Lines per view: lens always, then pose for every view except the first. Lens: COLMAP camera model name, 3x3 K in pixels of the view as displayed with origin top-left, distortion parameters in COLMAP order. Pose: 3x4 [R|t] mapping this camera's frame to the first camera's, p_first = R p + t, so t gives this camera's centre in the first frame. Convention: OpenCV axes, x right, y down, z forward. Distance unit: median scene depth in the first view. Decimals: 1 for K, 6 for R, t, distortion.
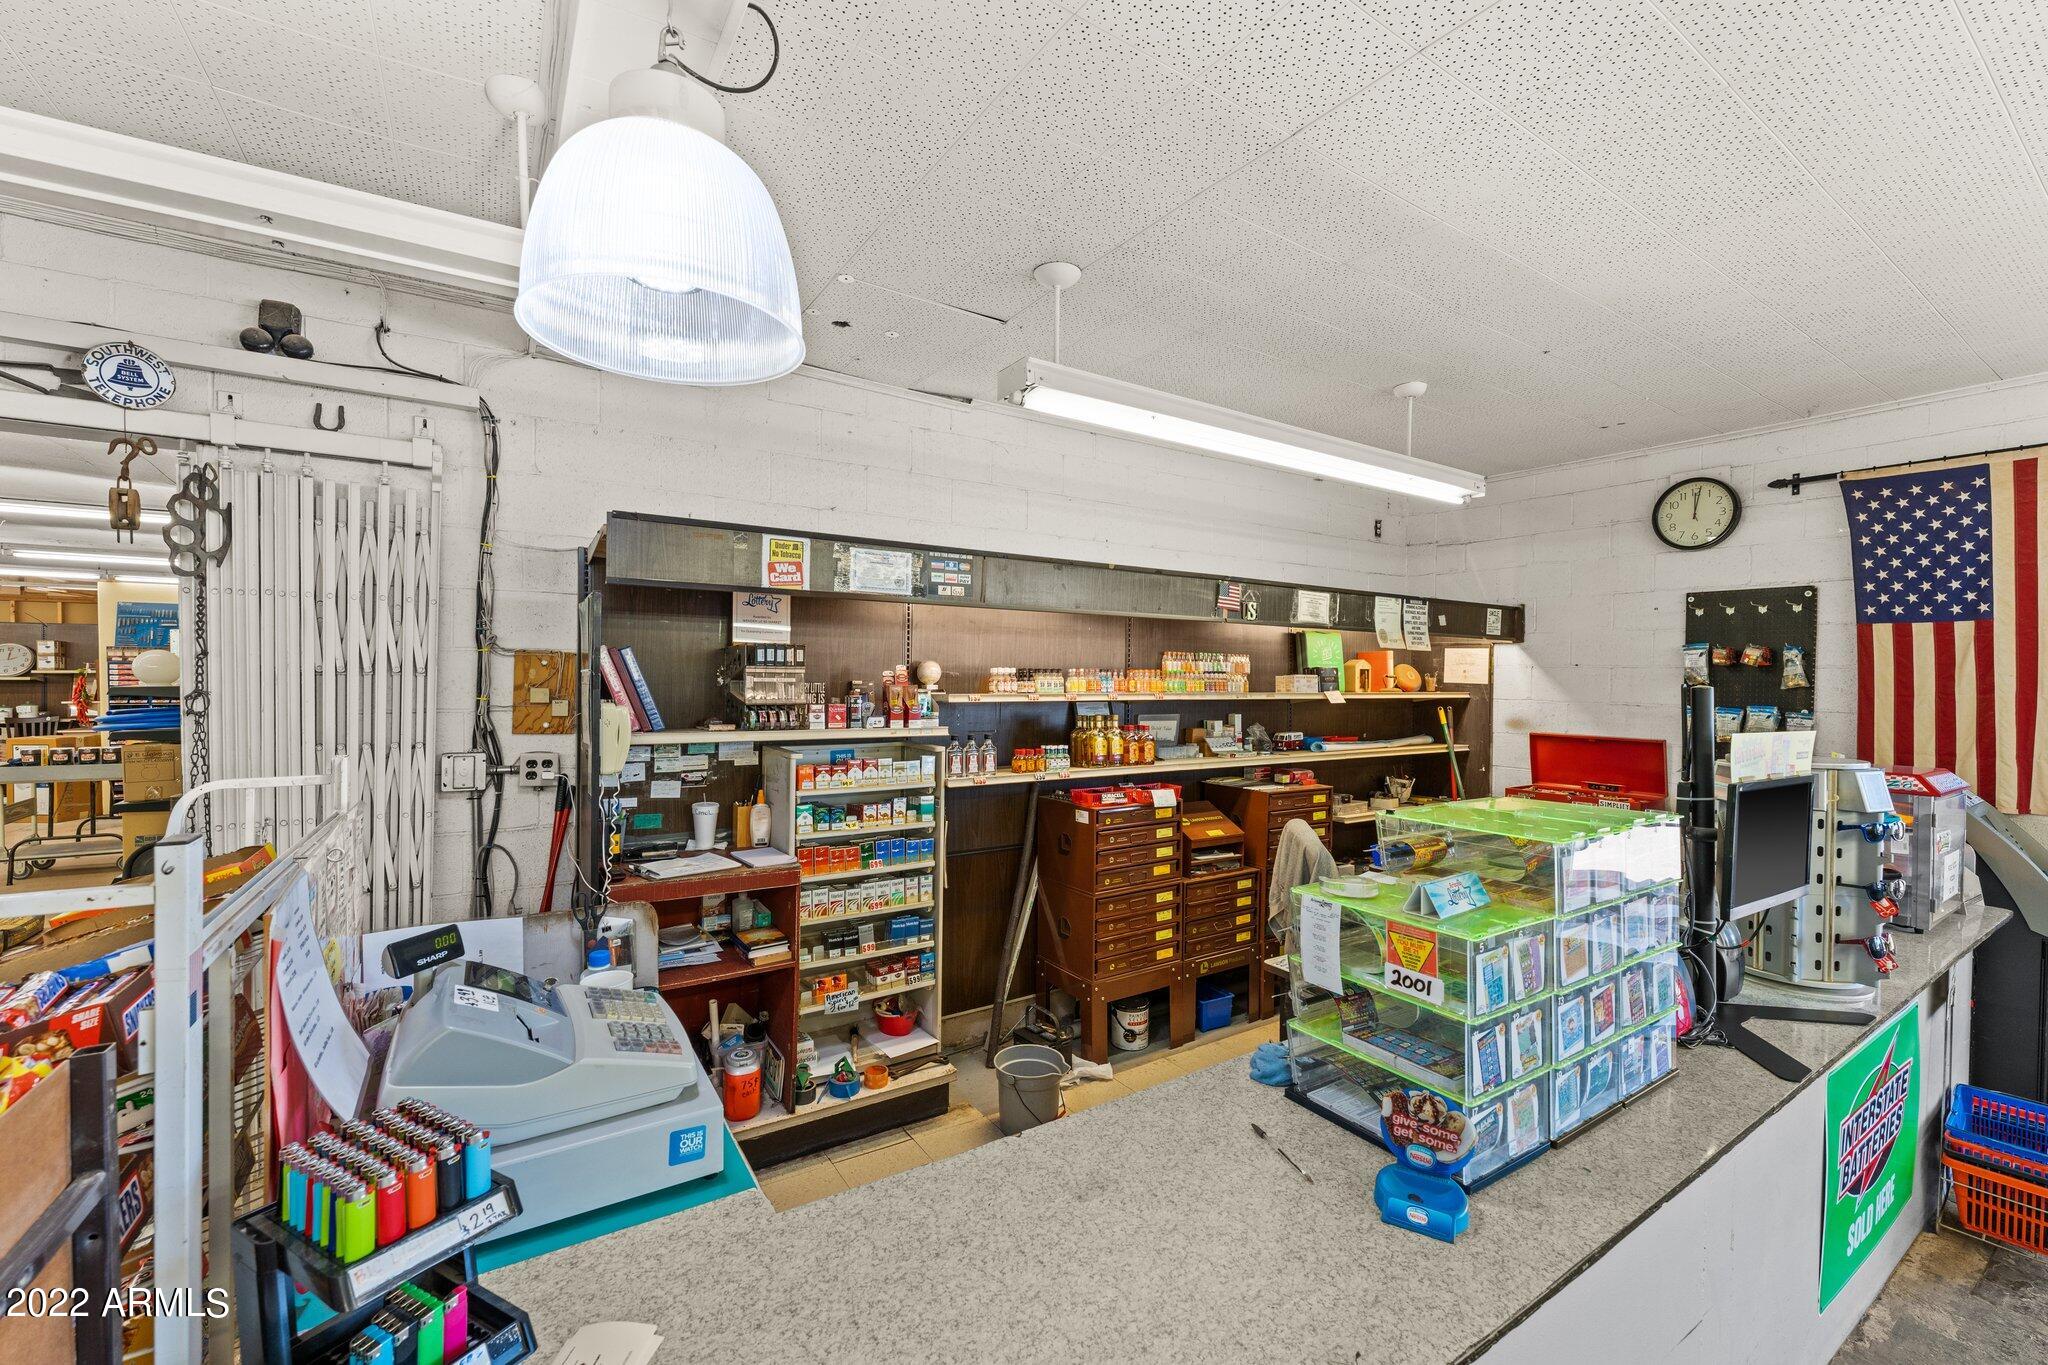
lens RADIAL K [[832.9, 0, 1064.2], [0, 832.9, 688.7], [0, 0, 1]] dist [-0.006981, 0.000168]
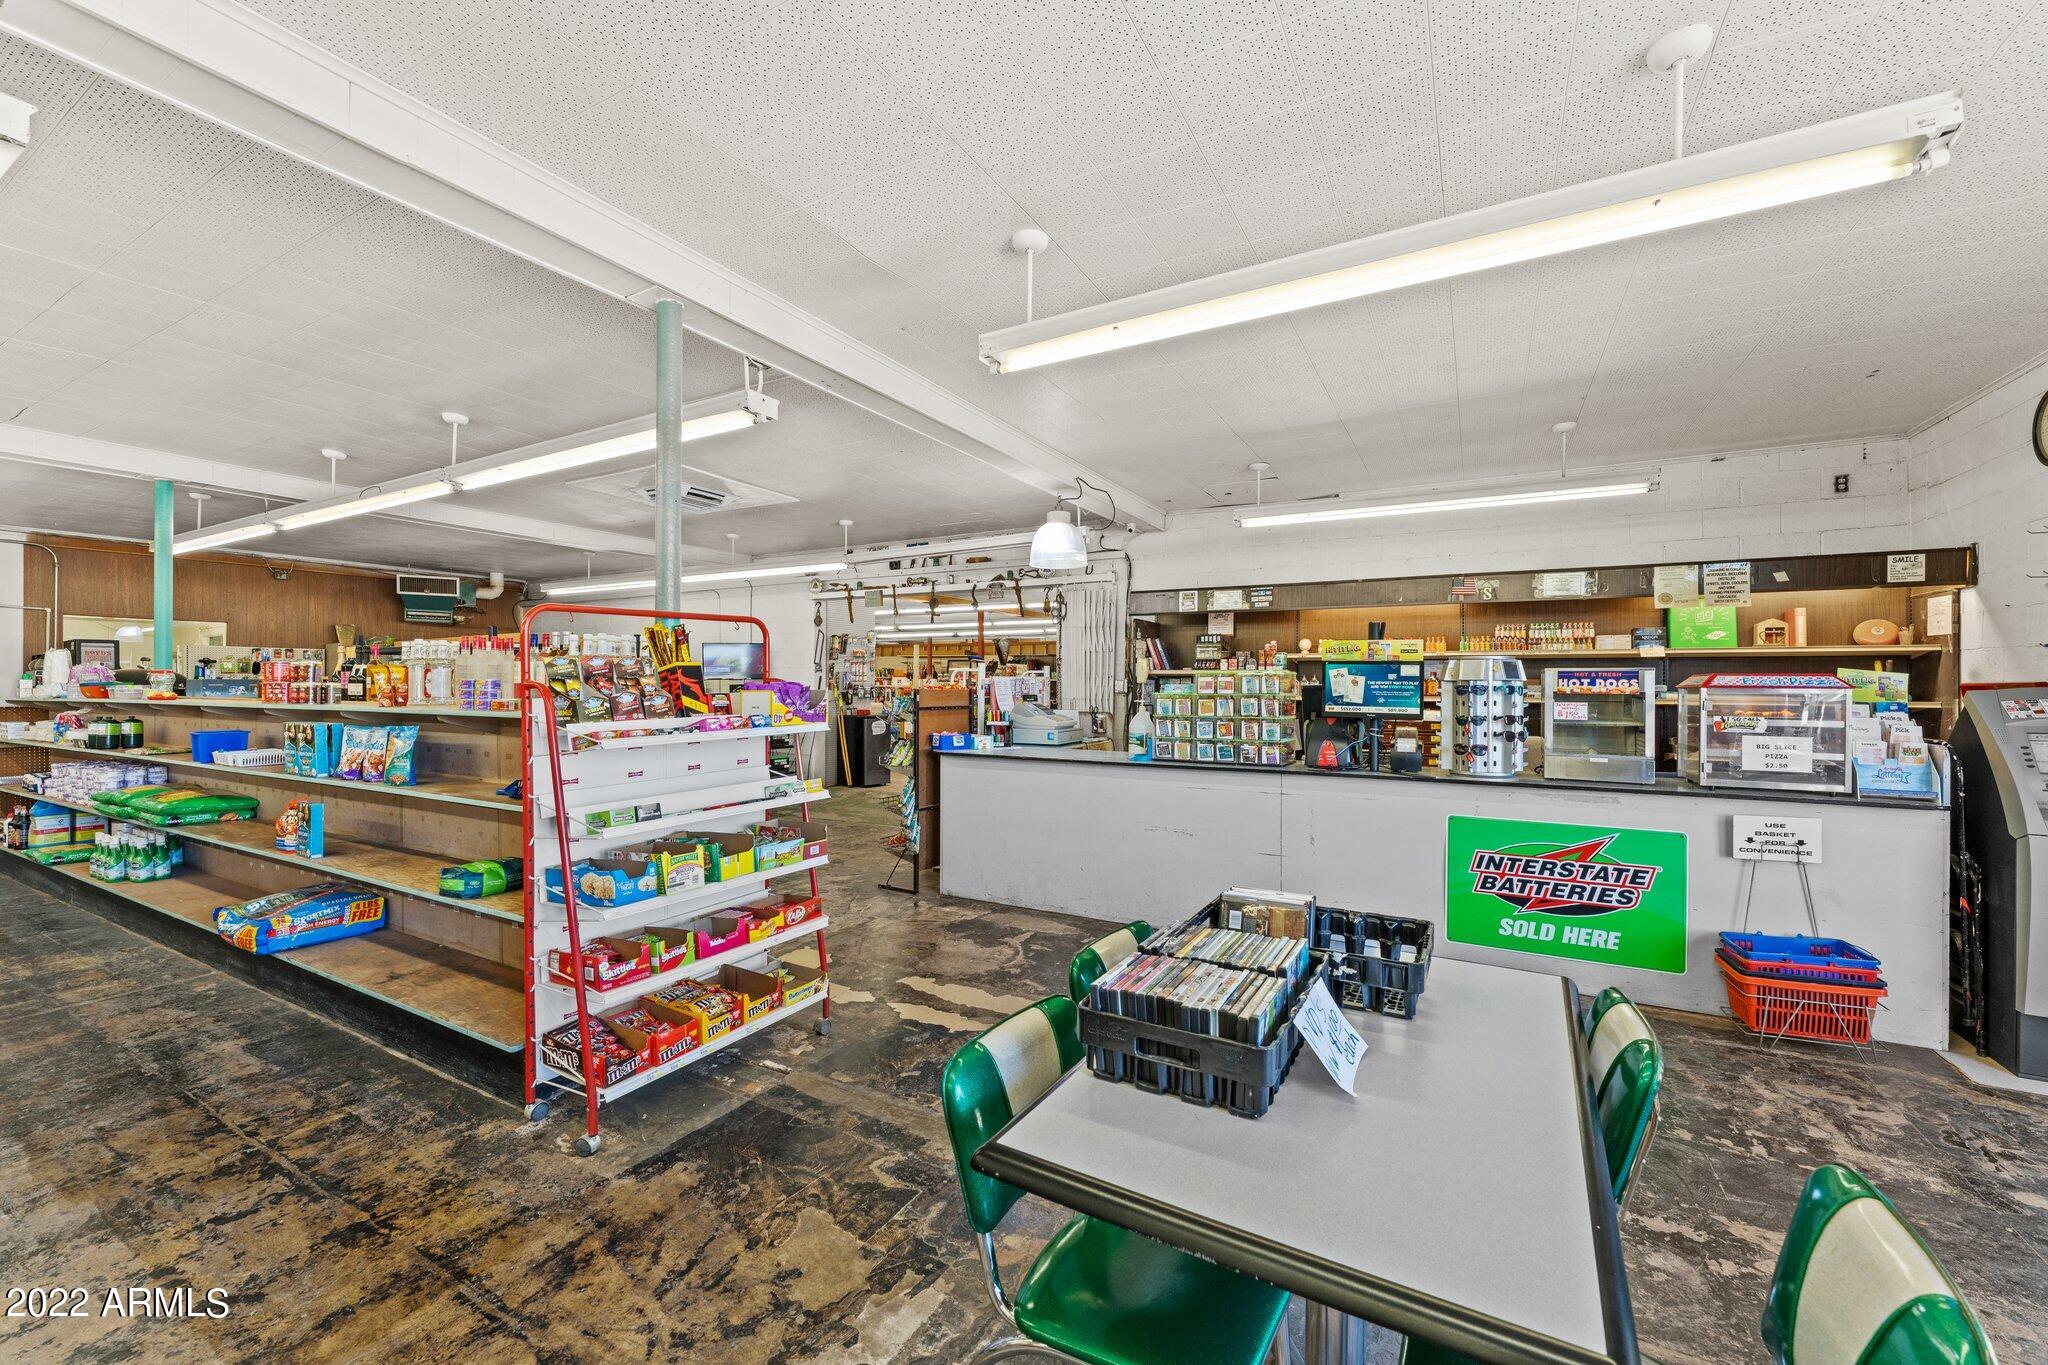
lens RADIAL K [[832.9, 0, 1017.0], [0, 832.9, 689.2], [0, 0, 1]] dist [-0.006981, 0.000168]
pose [[0.459587, -0.005755, -0.888114, 1.419046], [-0.012590, 0.999836, -0.012994, 0.133674], [0.888043, 0.017153, 0.459440, -0.541505]]
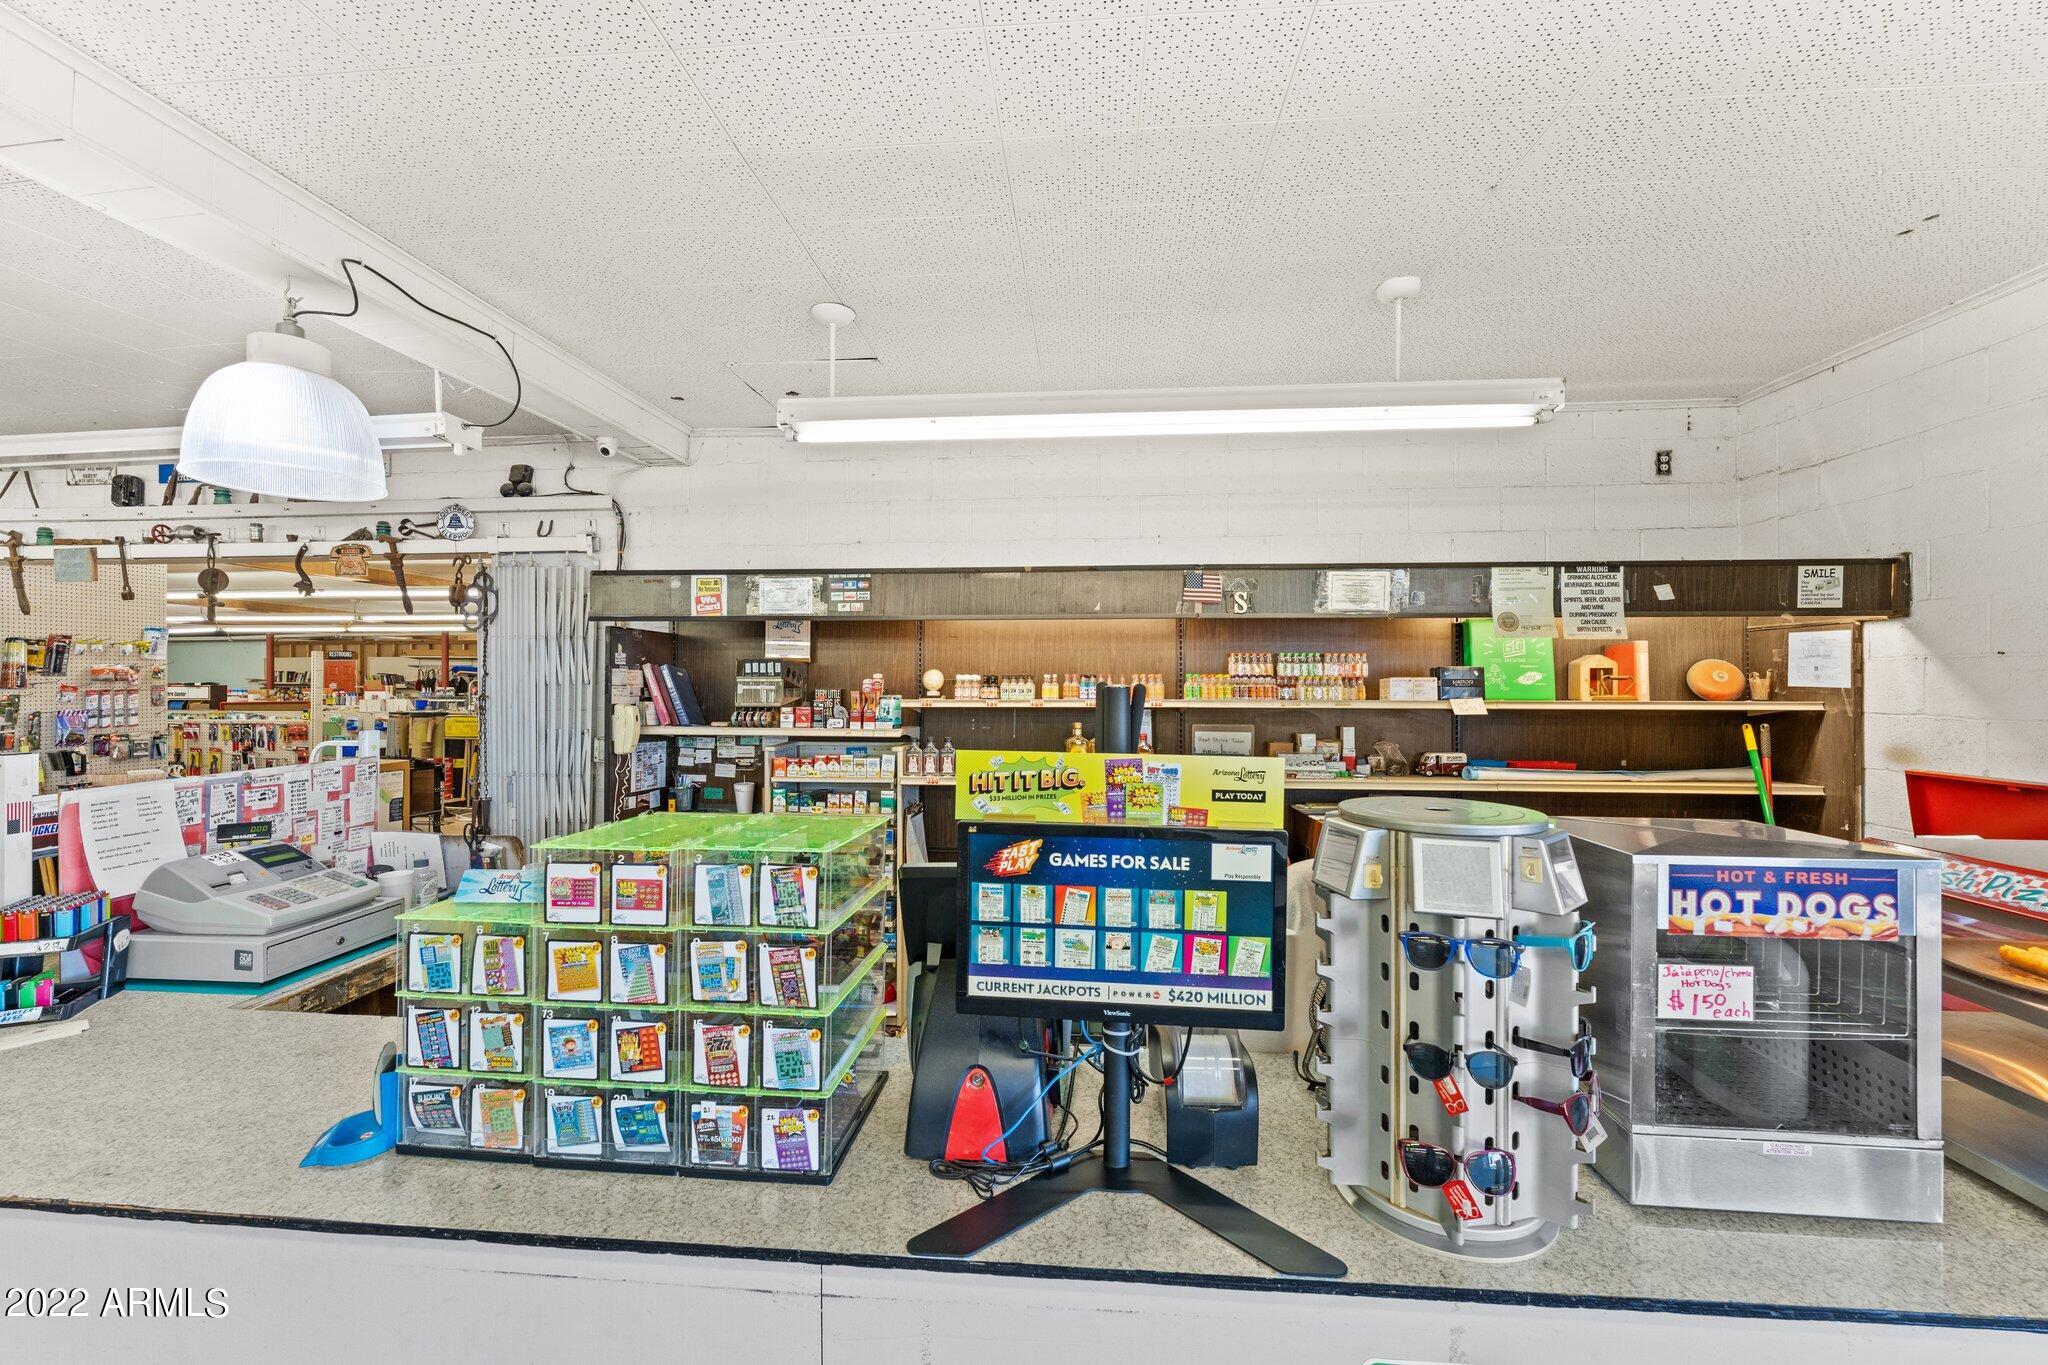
lens RADIAL K [[832.9, 0, 1019.4], [0, 832.9, 675.8], [0, 0, 1]] dist [-0.006981, 0.000168]
pose [[0.779853, -0.014203, -0.625802, 0.697994], [-0.002216, 0.999674, -0.025450, 0.003245], [0.625959, 0.021234, 0.779567, 0.250027]]
